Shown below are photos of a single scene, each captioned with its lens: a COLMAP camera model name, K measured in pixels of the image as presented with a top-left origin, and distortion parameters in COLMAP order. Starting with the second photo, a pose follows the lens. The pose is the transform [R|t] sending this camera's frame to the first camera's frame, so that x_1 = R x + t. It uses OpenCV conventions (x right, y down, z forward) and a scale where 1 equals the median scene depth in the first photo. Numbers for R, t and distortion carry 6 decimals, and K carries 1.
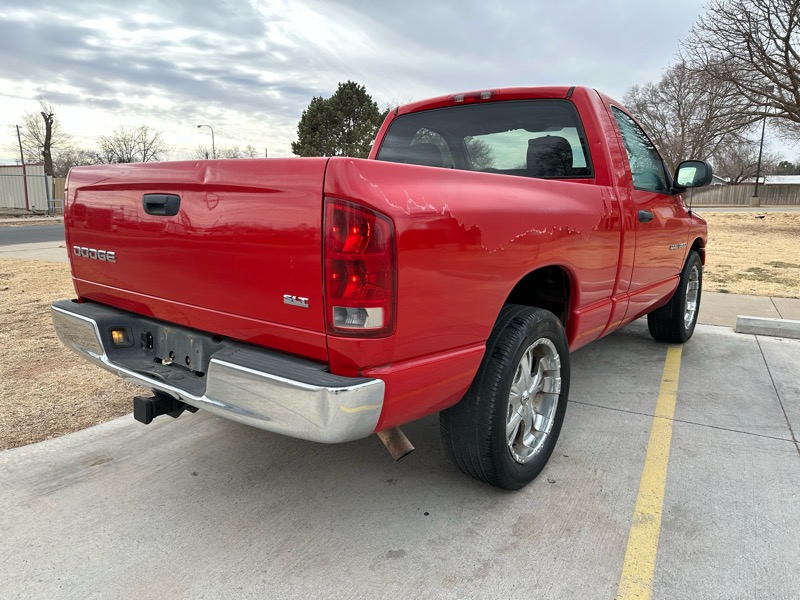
lens RADIAL K [[561.9, 0, 396.4], [0, 561.9, 290.0], [0, 0, 1]] dist [0.030370, -0.036811]
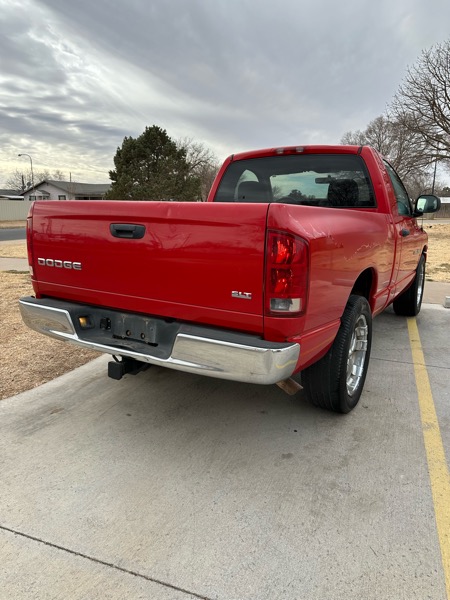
lens RADIAL K [[421.4, 0, 226.2], [0, 421.4, 290.9], [0, 0, 1]] dist [0.030370, -0.036811]
pose [[0.992275, -0.019900, 0.122452, -0.205266], [0.017110, 0.999570, 0.023799, -0.011460], [-0.122873, -0.021520, 0.992189, -0.084690]]
